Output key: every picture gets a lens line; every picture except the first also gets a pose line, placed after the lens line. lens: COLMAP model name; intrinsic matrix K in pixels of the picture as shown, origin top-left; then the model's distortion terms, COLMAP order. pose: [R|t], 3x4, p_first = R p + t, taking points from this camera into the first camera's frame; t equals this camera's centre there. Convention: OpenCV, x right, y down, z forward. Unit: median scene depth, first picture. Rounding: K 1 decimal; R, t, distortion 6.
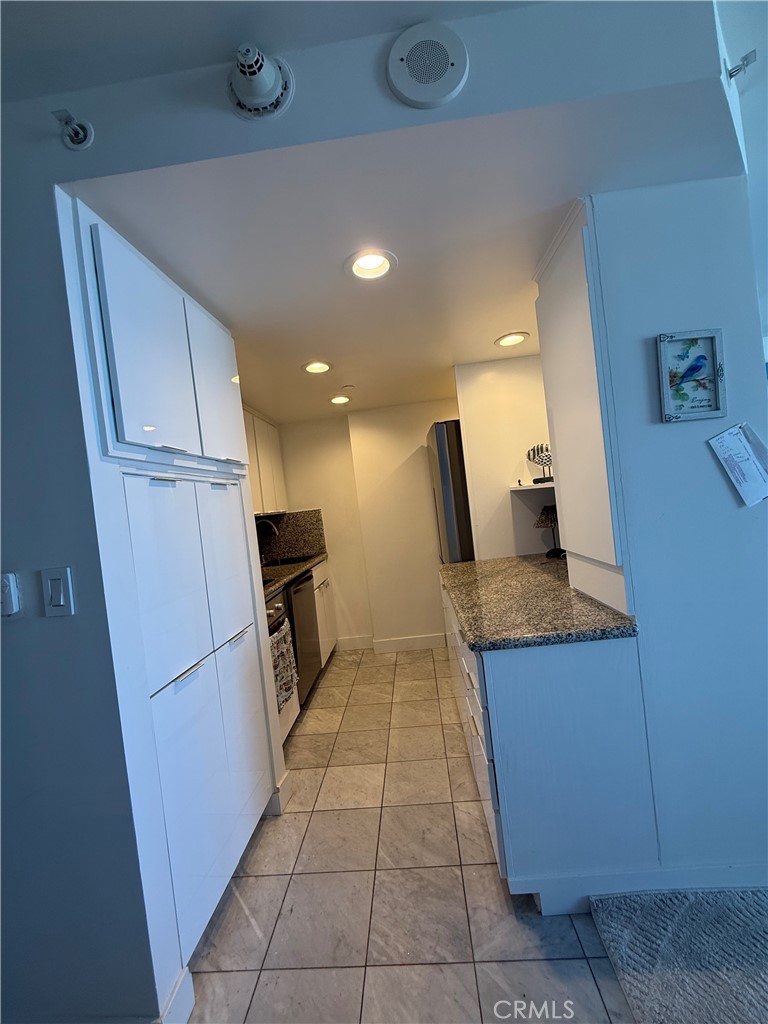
lens RADIAL K [[406.7, 0, 386.3], [0, 406.7, 512.6], [0, 0, 1]] dist [0.000725, 0.000282]
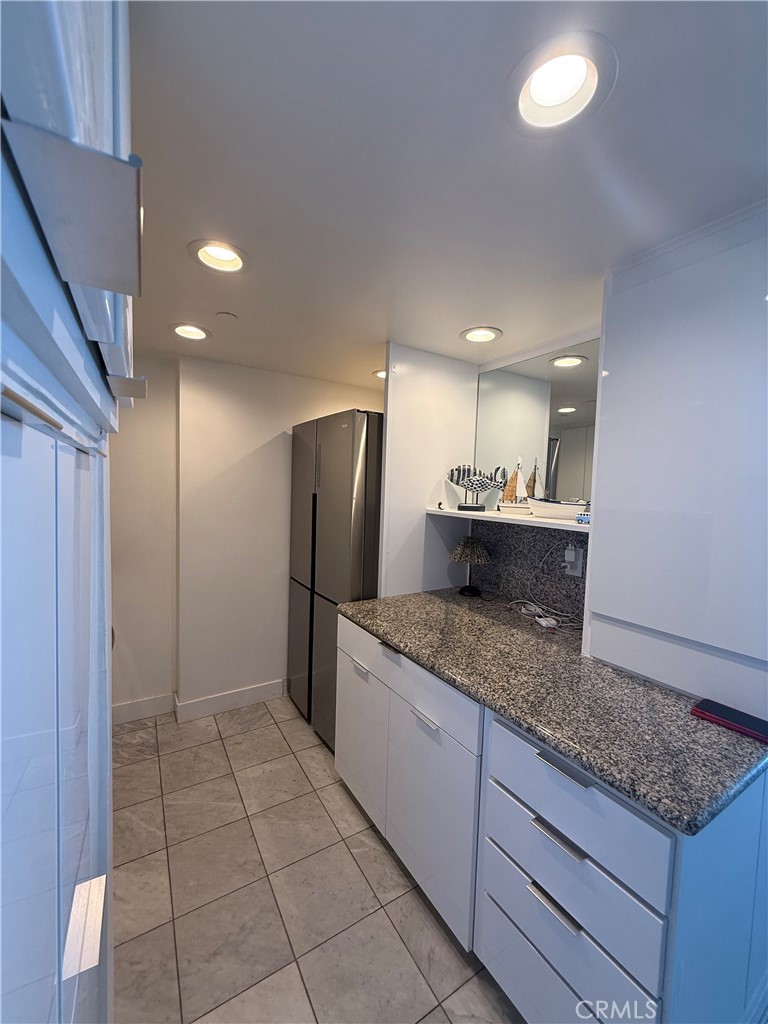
lens RADIAL K [[406.7, 0, 385.1], [0, 406.7, 512.2], [0, 0, 1]] dist [0.000725, 0.000282]
pose [[0.805558, 0.107190, 0.582740, -0.252111], [-0.113055, 0.993238, -0.026415, -0.025448], [-0.581631, -0.044603, 0.812229, 0.382614]]
